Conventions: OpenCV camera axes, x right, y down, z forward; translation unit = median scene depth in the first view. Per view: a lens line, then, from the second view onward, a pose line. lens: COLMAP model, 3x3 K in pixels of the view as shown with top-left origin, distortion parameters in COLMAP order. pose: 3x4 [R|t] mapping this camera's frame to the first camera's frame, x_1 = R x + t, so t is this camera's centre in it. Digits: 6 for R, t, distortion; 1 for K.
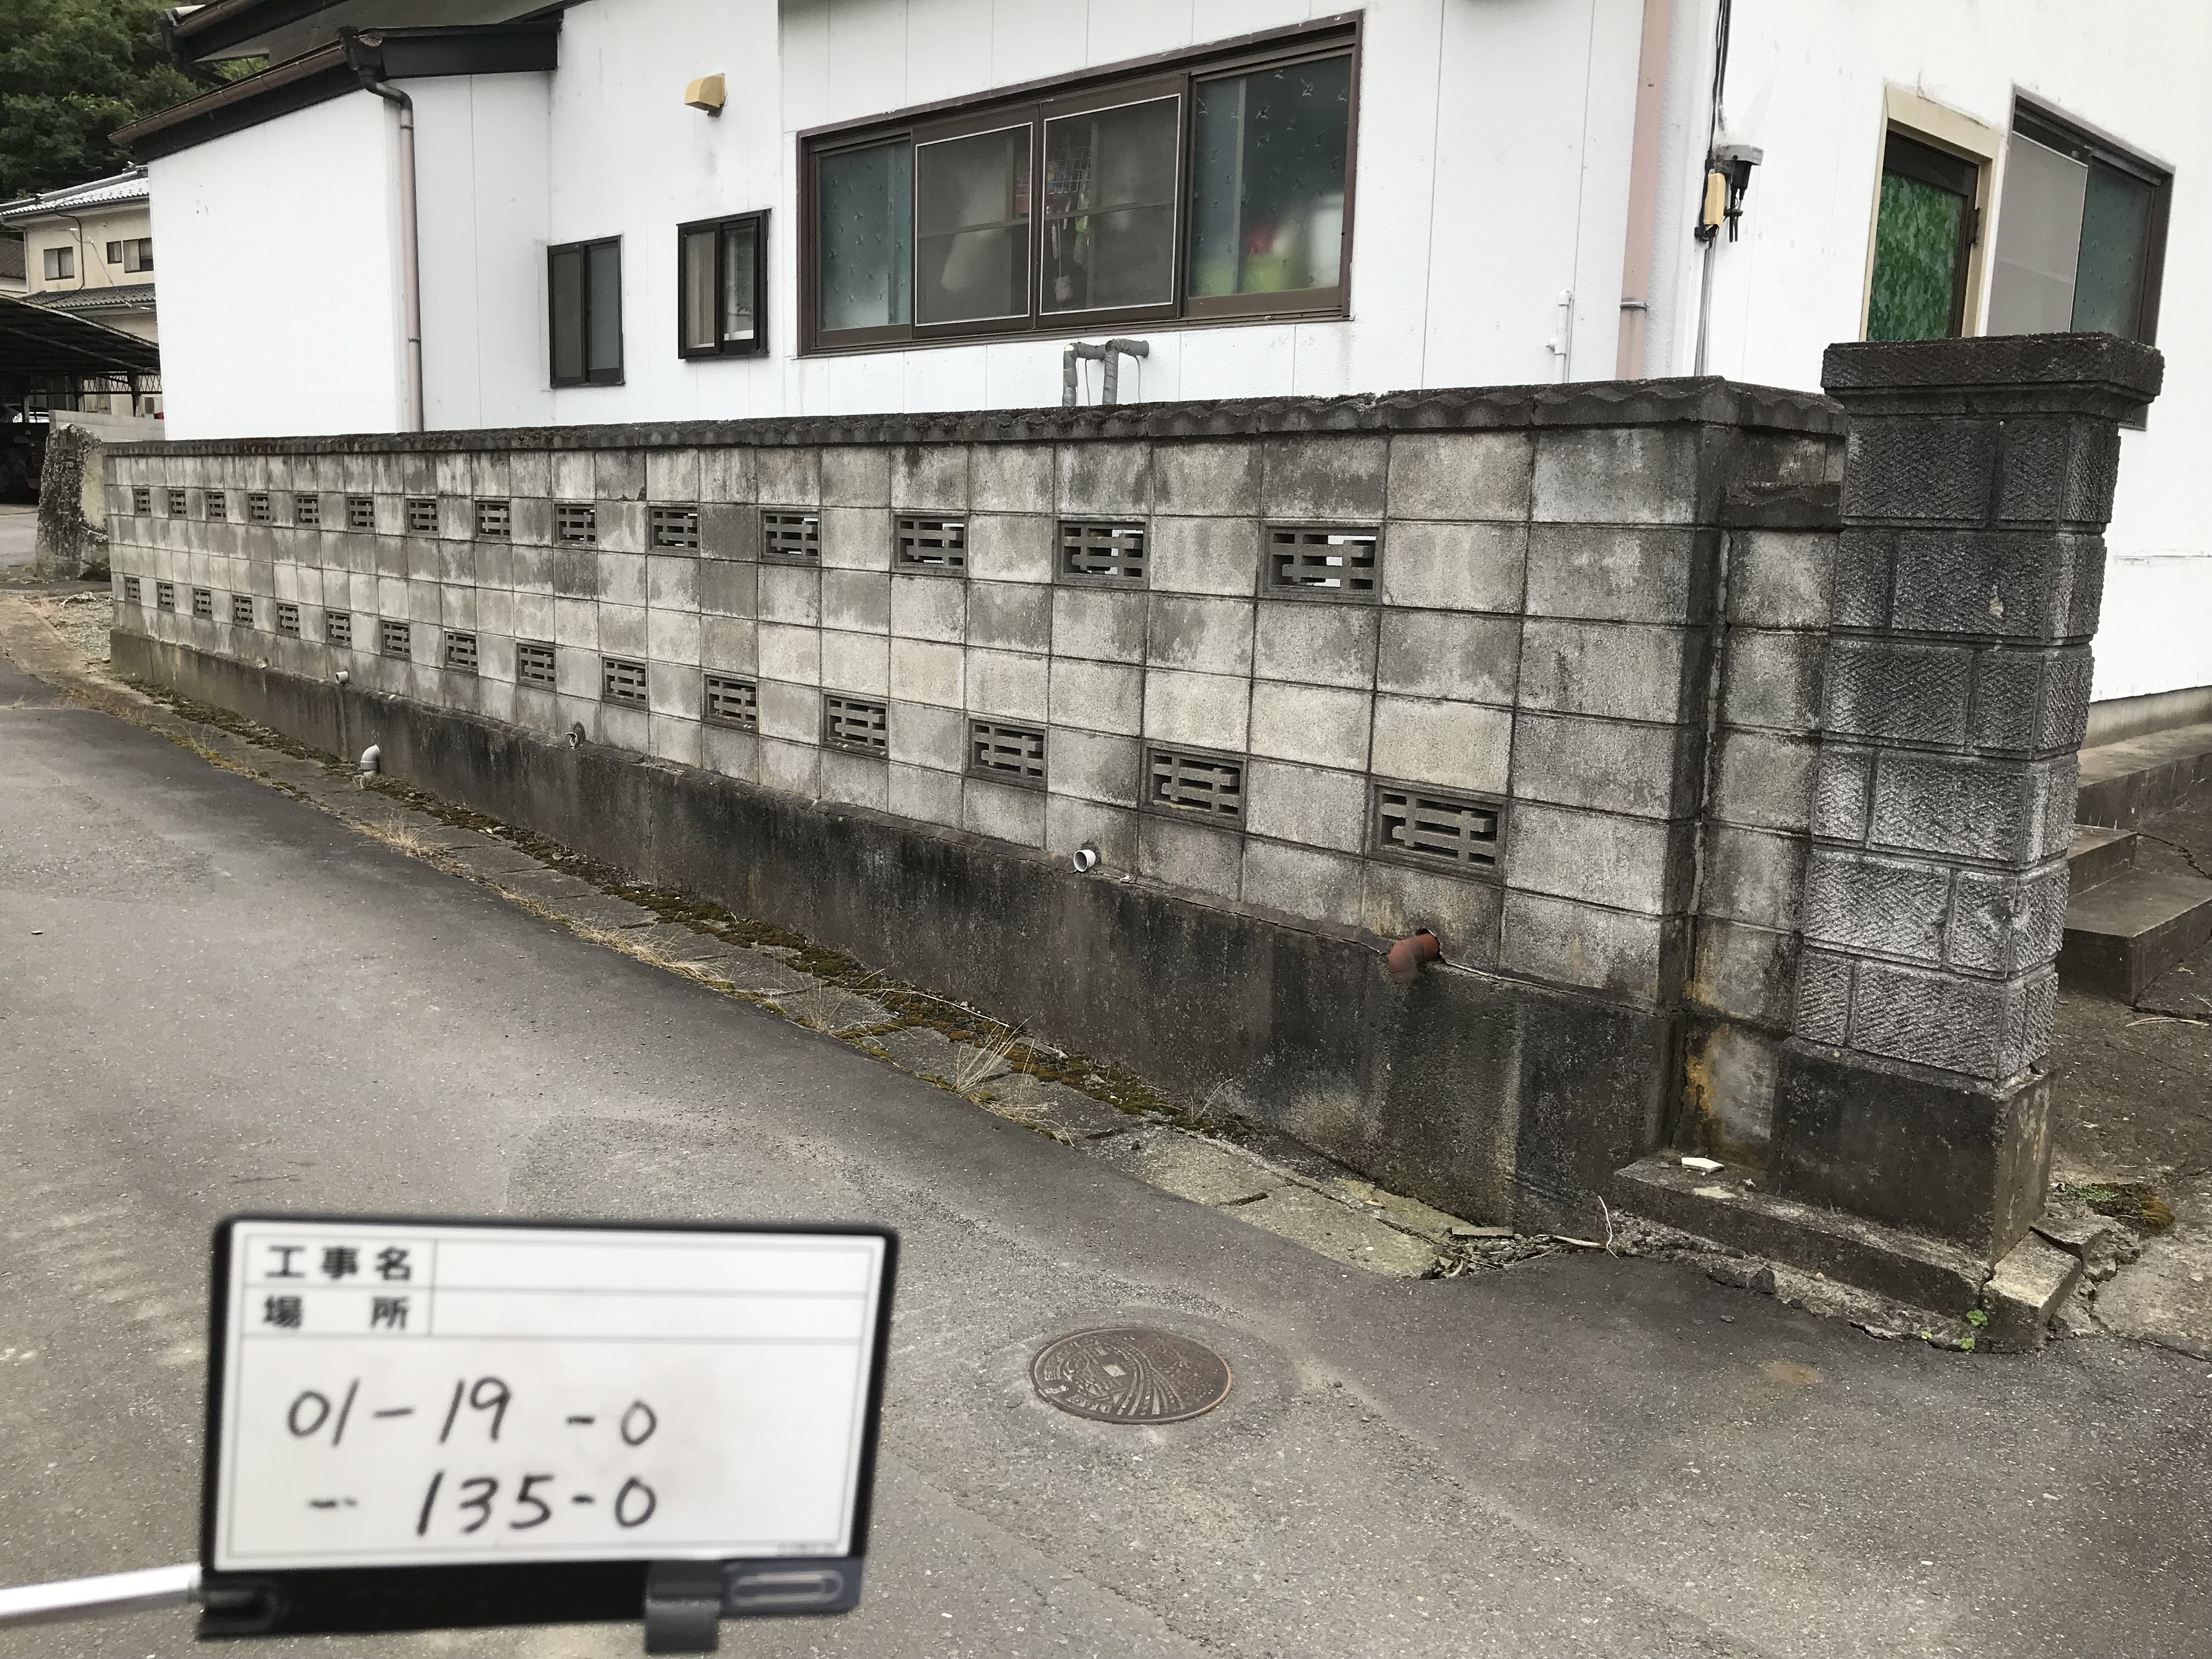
lens RADIAL K [[1808.5, 0, 1109.5], [0, 1808.5, 837.6], [0, 0, 1]] dist [0.040947, -0.054124]
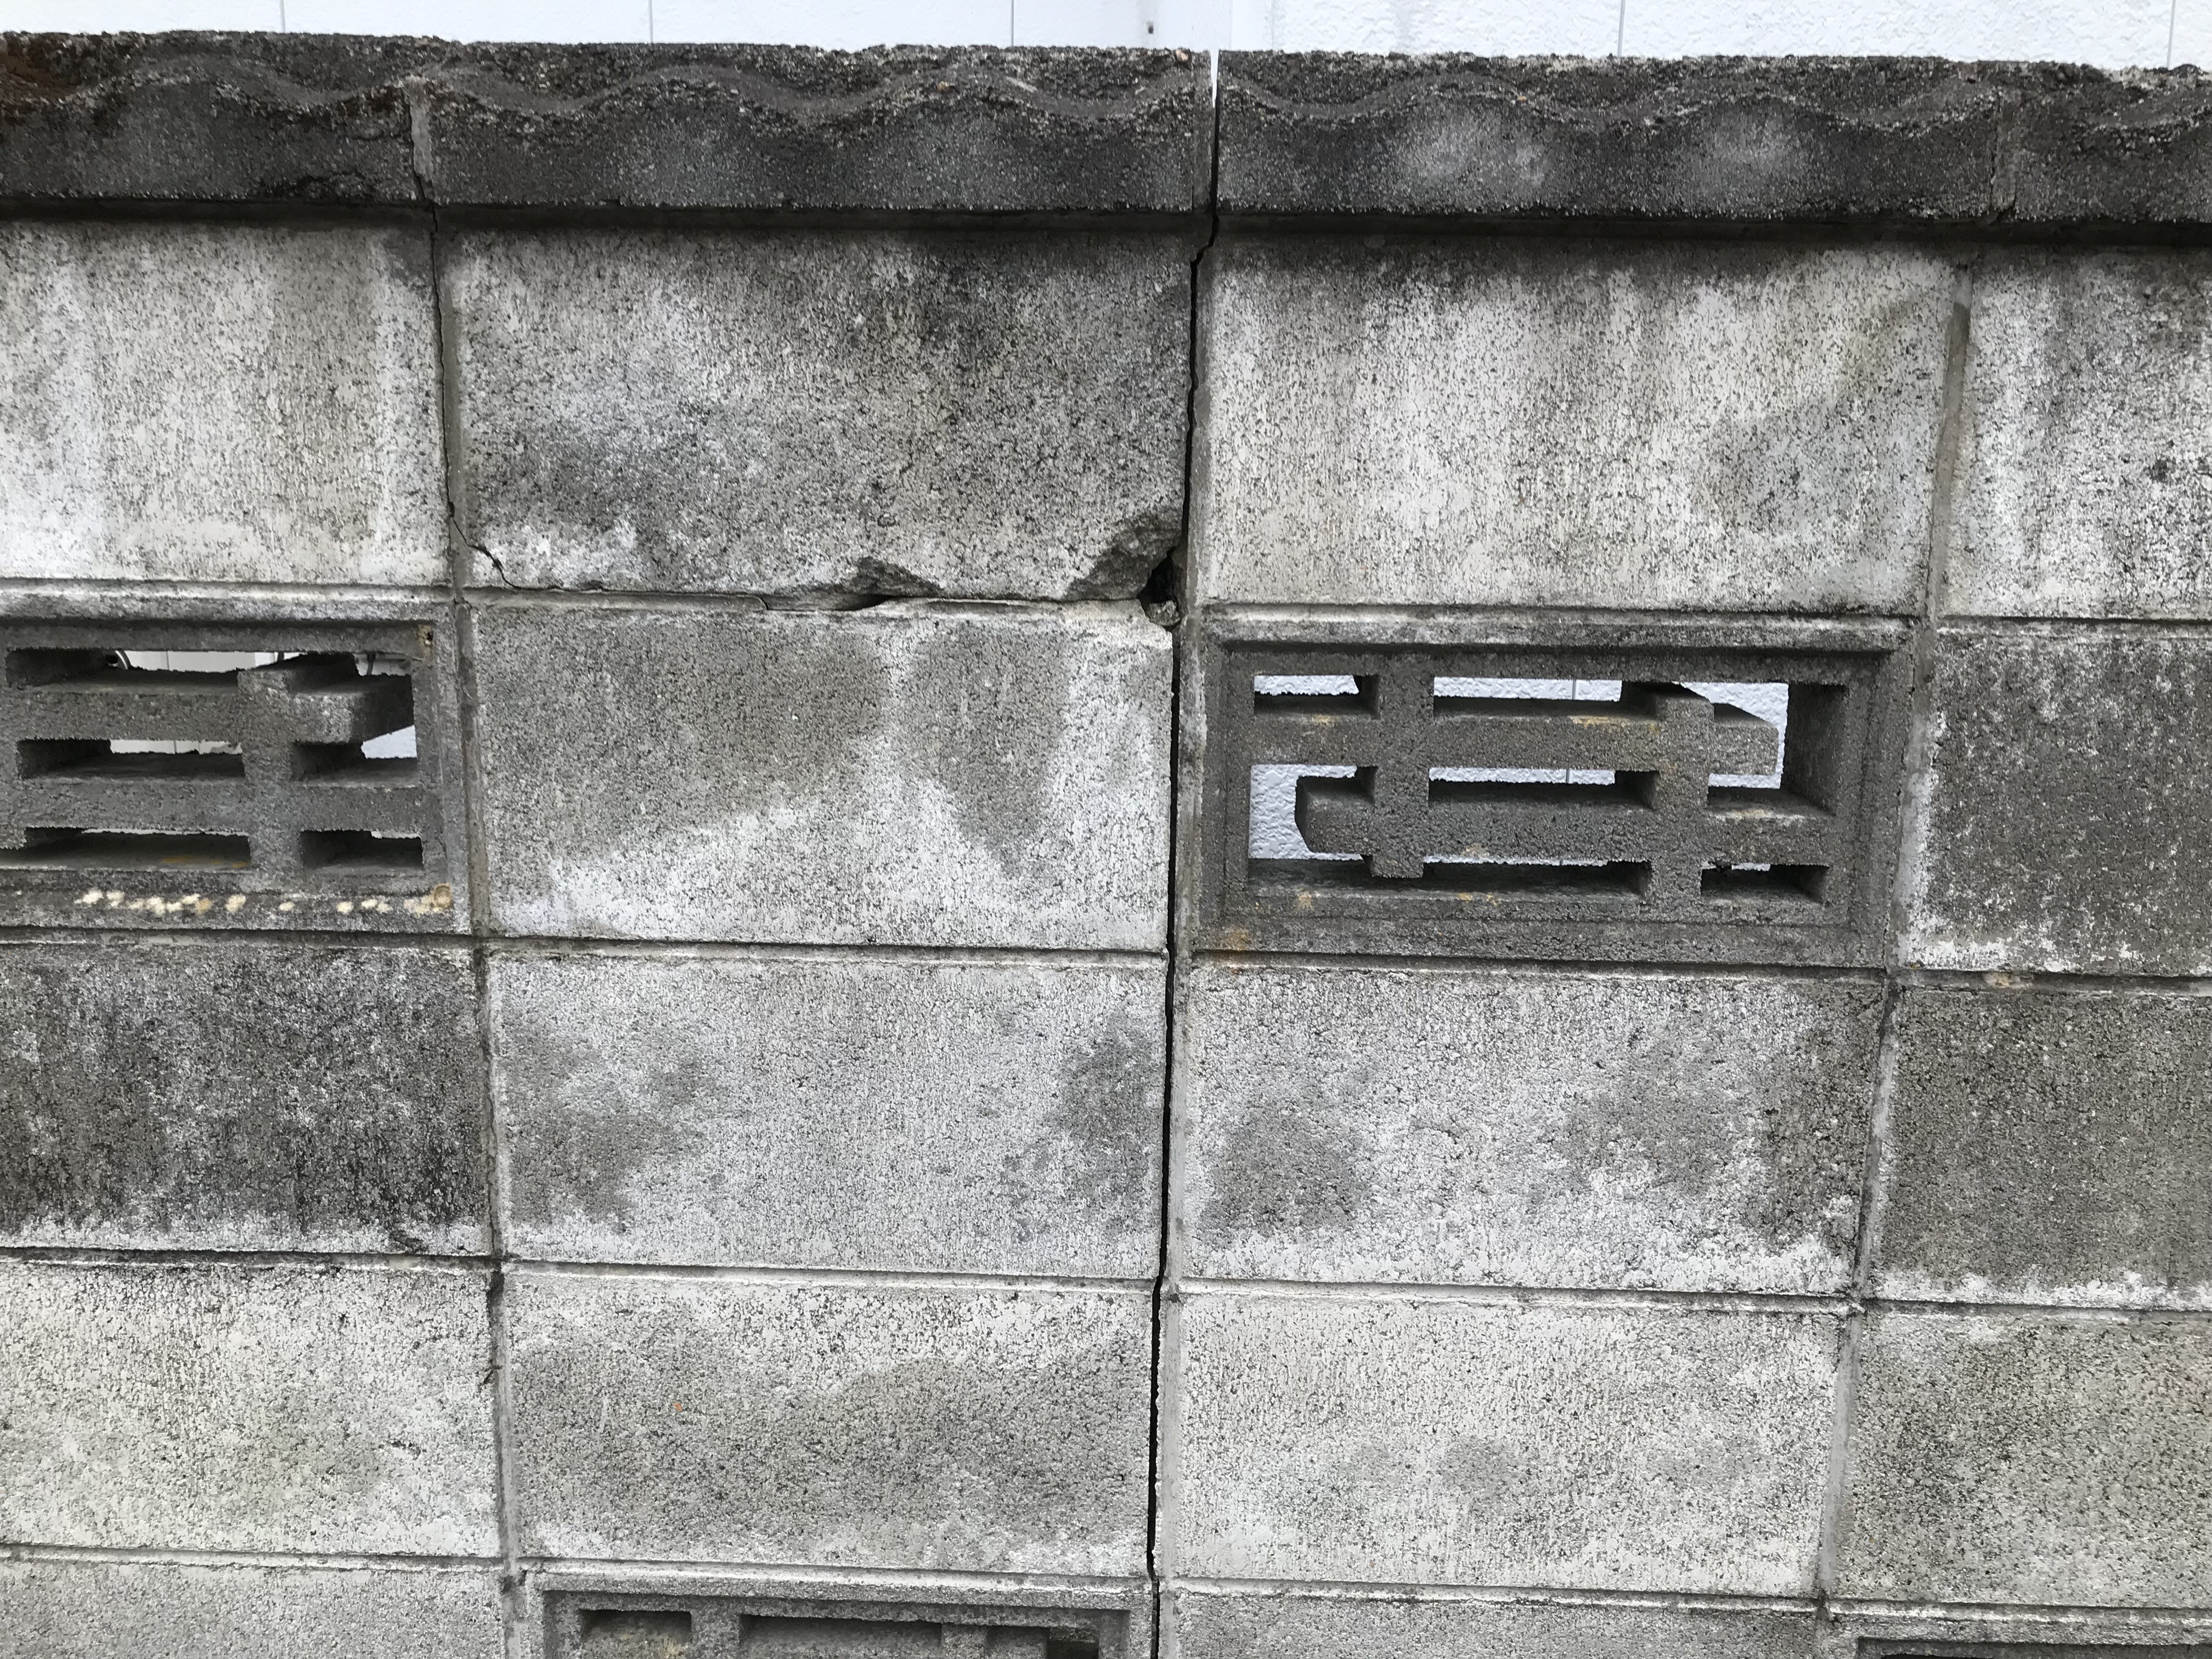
lens RADIAL K [[1808.5, 0, 1107.3], [0, 1808.5, 853.5], [0, 0, 1]] dist [0.040947, -0.054124]
pose [[0.686615, -0.155893, 0.710111, -0.365978], [0.128405, 0.987388, 0.092609, -0.179412], [-0.715592, 0.027595, 0.697973, 0.899988]]
